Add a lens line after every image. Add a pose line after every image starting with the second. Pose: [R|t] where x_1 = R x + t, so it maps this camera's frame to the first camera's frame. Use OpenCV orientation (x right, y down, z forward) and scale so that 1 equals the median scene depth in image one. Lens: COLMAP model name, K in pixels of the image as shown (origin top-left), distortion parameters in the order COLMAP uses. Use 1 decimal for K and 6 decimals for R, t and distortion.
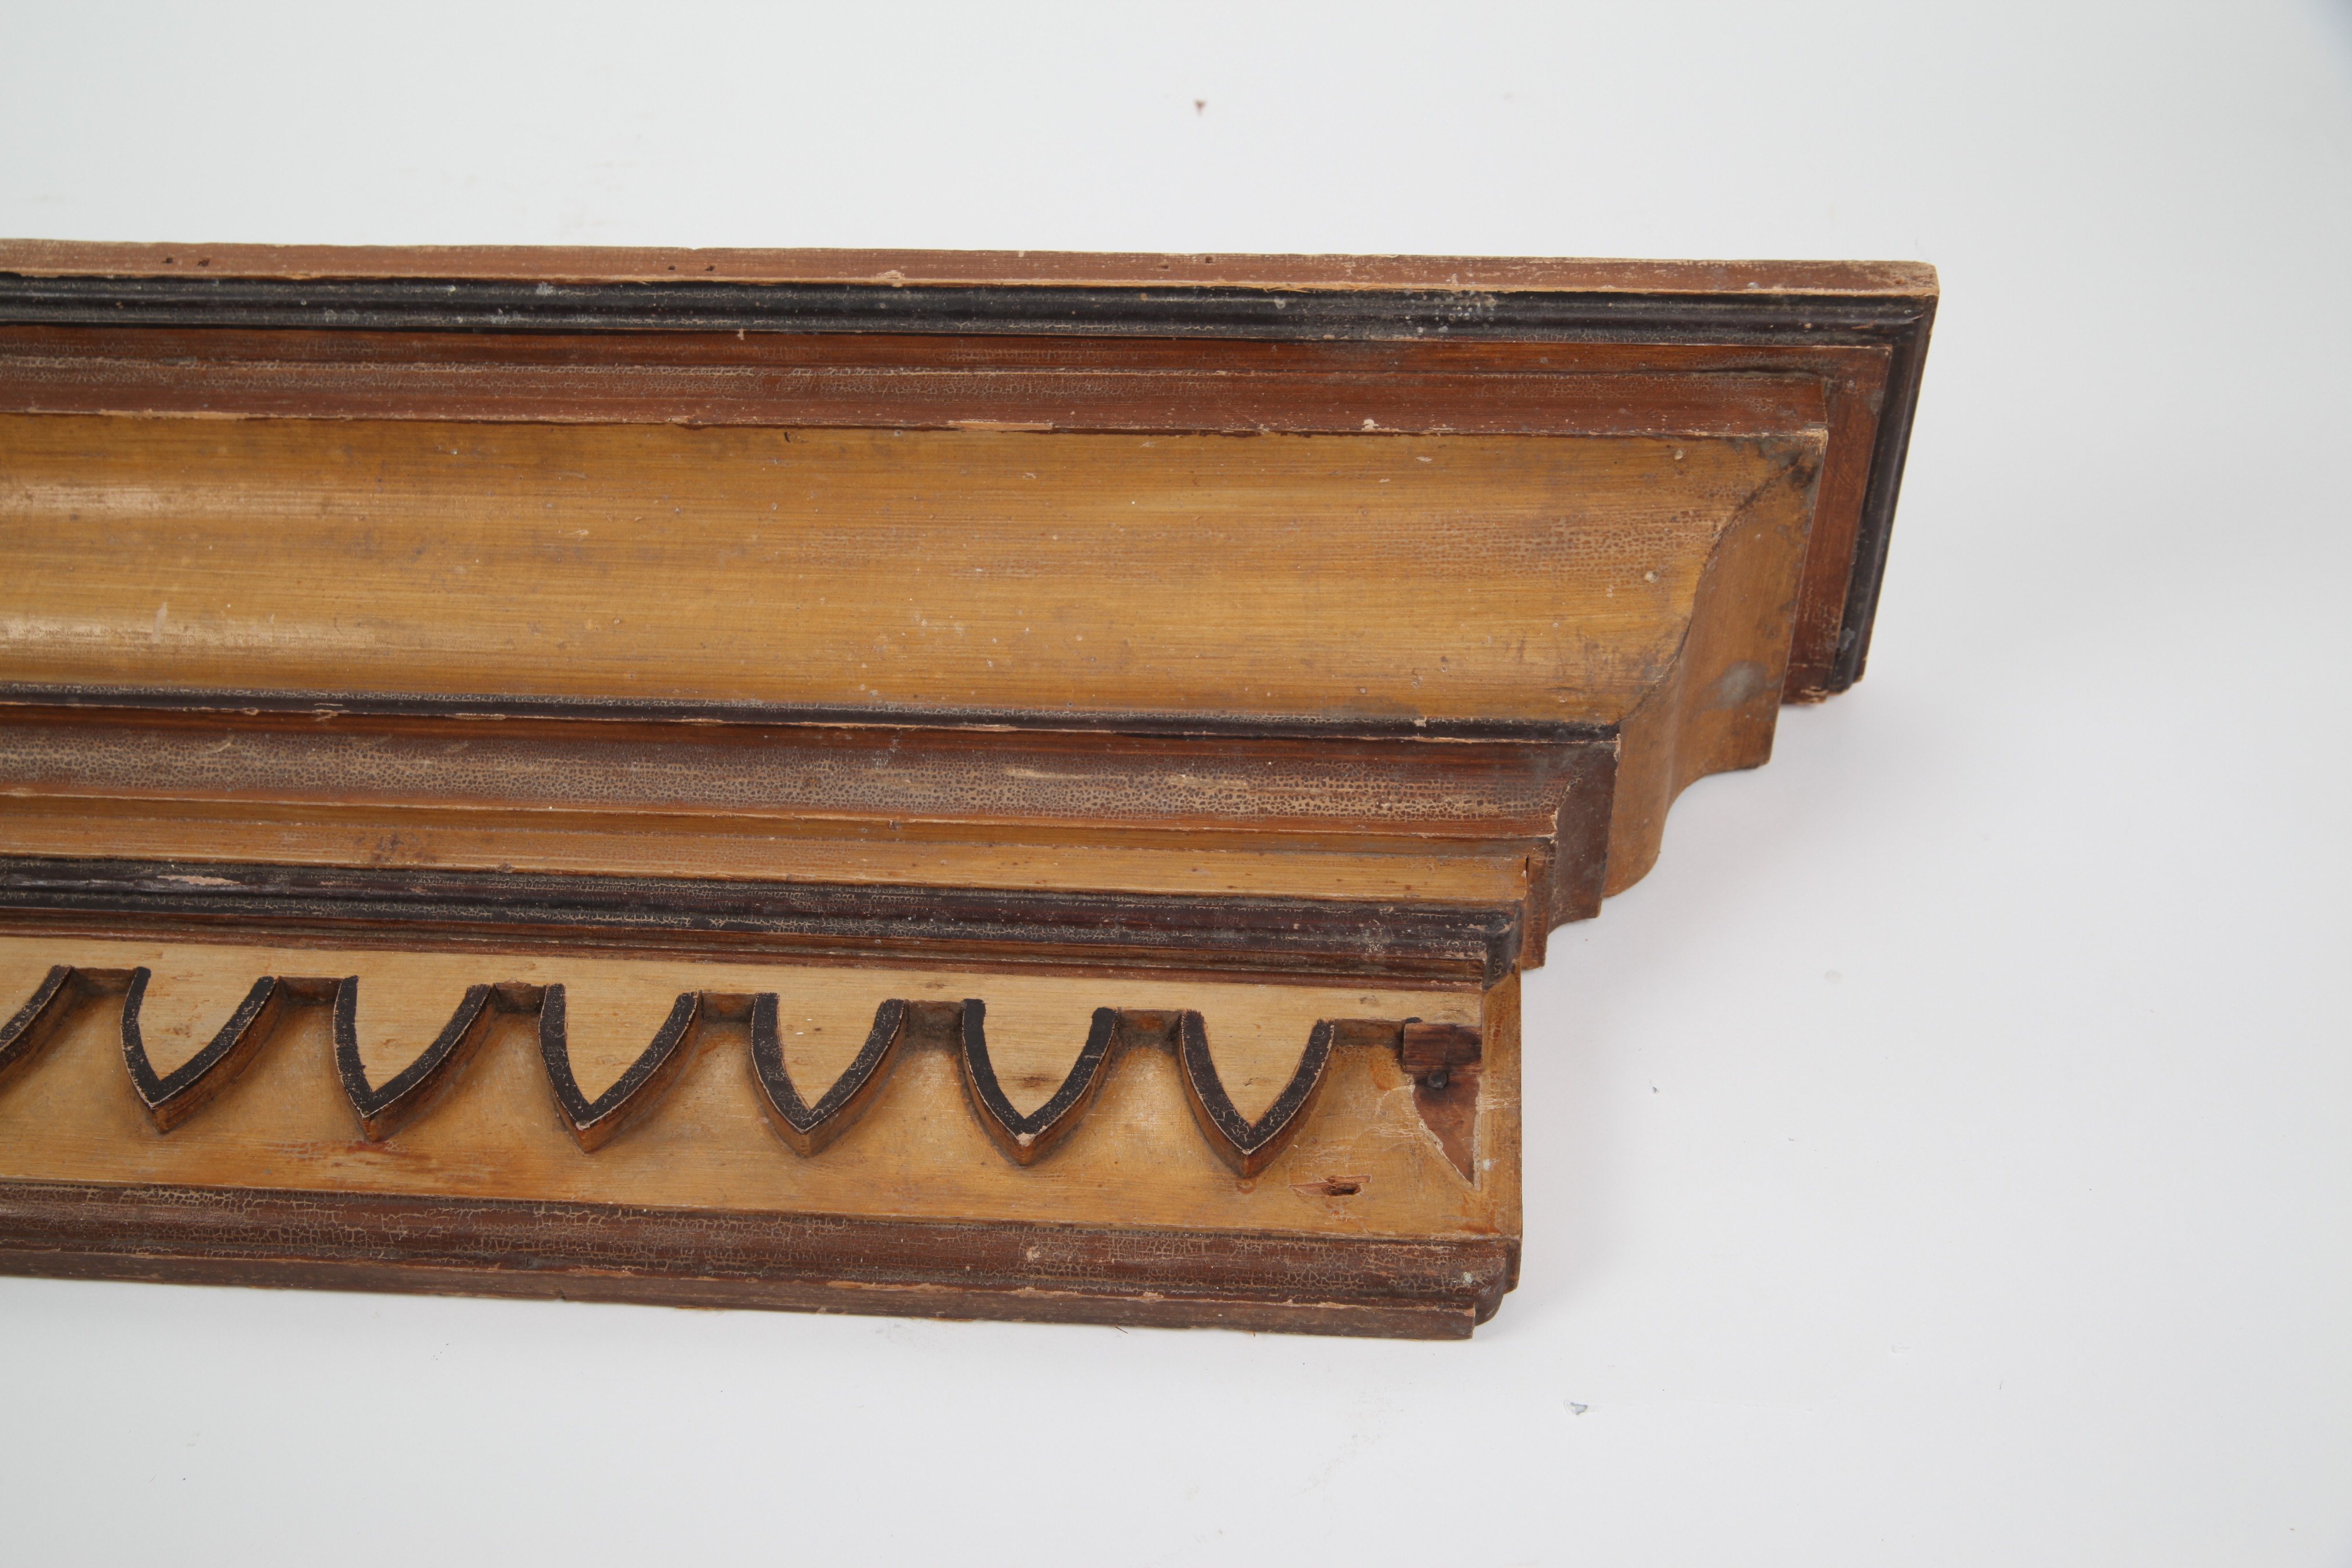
lens RADIAL K [[2635.2, 0, 1152.1], [0, 2635.2, 791.7], [0, 0, 1]] dist [-0.018552, 0.000000]
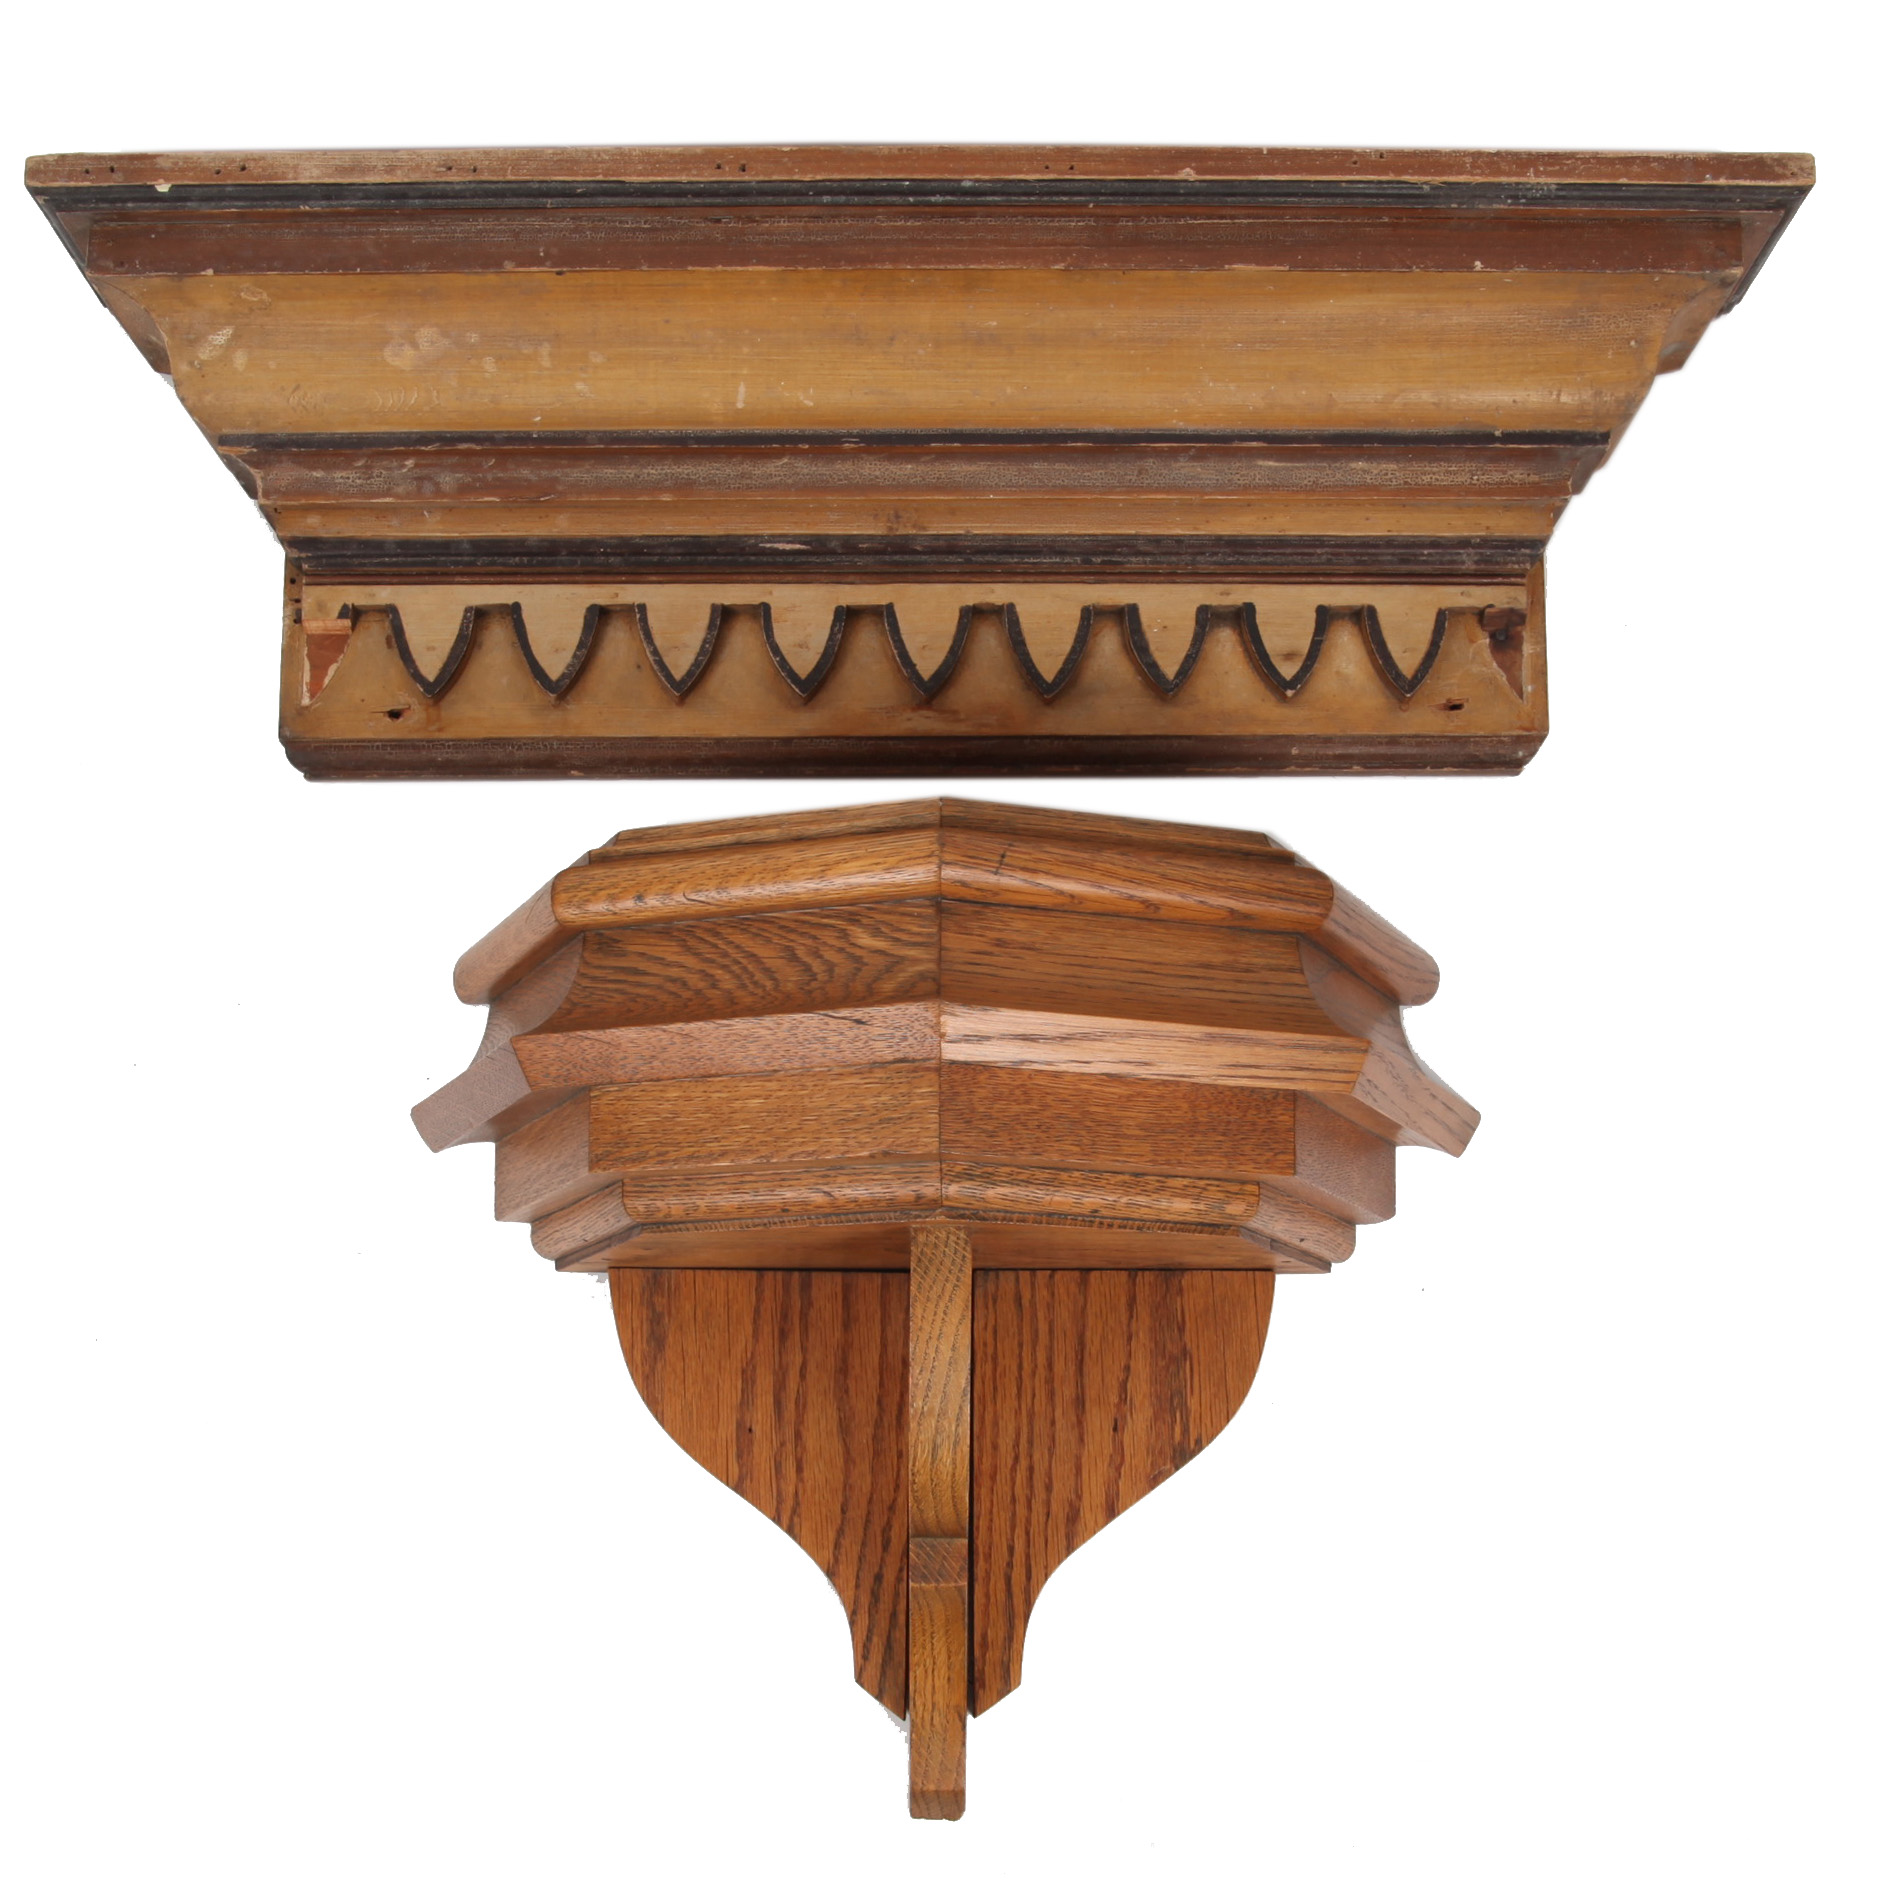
lens RADIAL K [[3245.9, 0, 945.7], [0, 3245.9, 1087.2], [0, 0, 1]] dist [-0.100440, 0.000000]
pose [[0.995012, -0.078219, 0.061915, -0.421925], [0.027928, 0.814252, 0.579840, -0.908290], [-0.095769, -0.575218, 0.812374, -0.932537]]
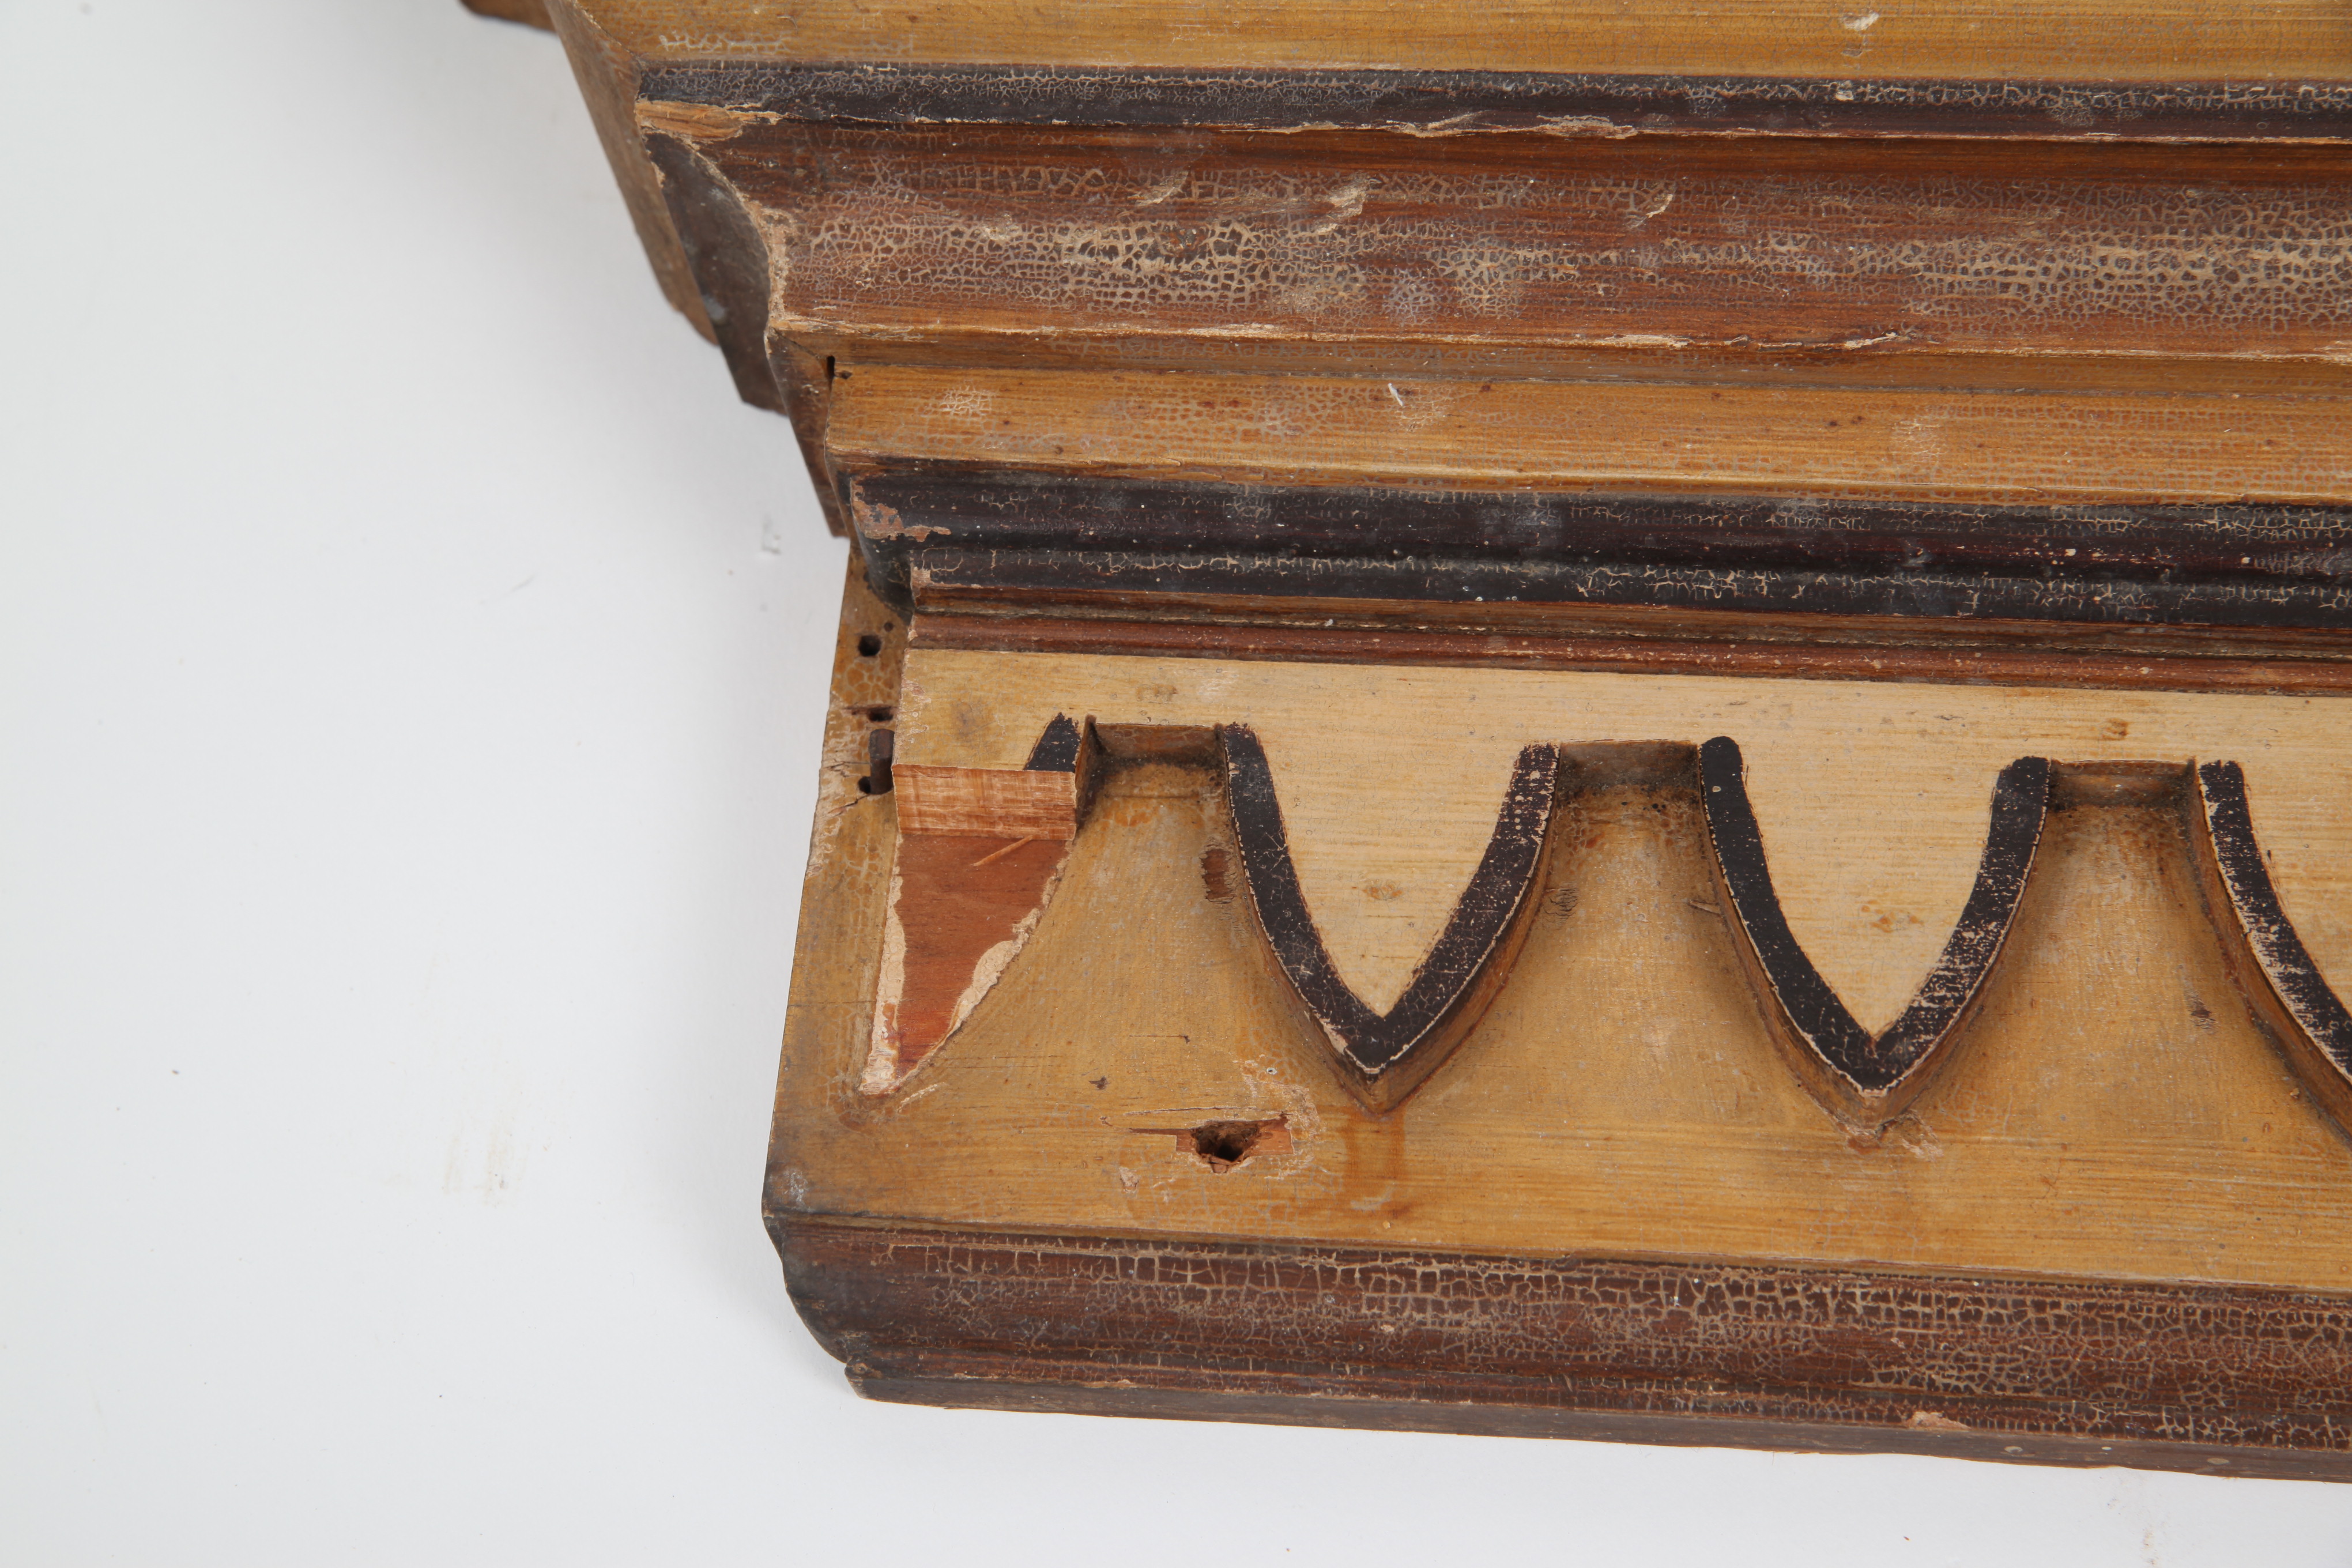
lens RADIAL K [[4372.1, 0, 1155.9], [0, 4372.1, 777.5], [0, 0, 1]] dist [0.093634, 0.000000]
pose [[0.999054, -0.019093, -0.039082, -0.614170], [0.030119, 0.951909, 0.304896, -0.162753], [0.031382, -0.305784, 0.951583, 0.299297]]
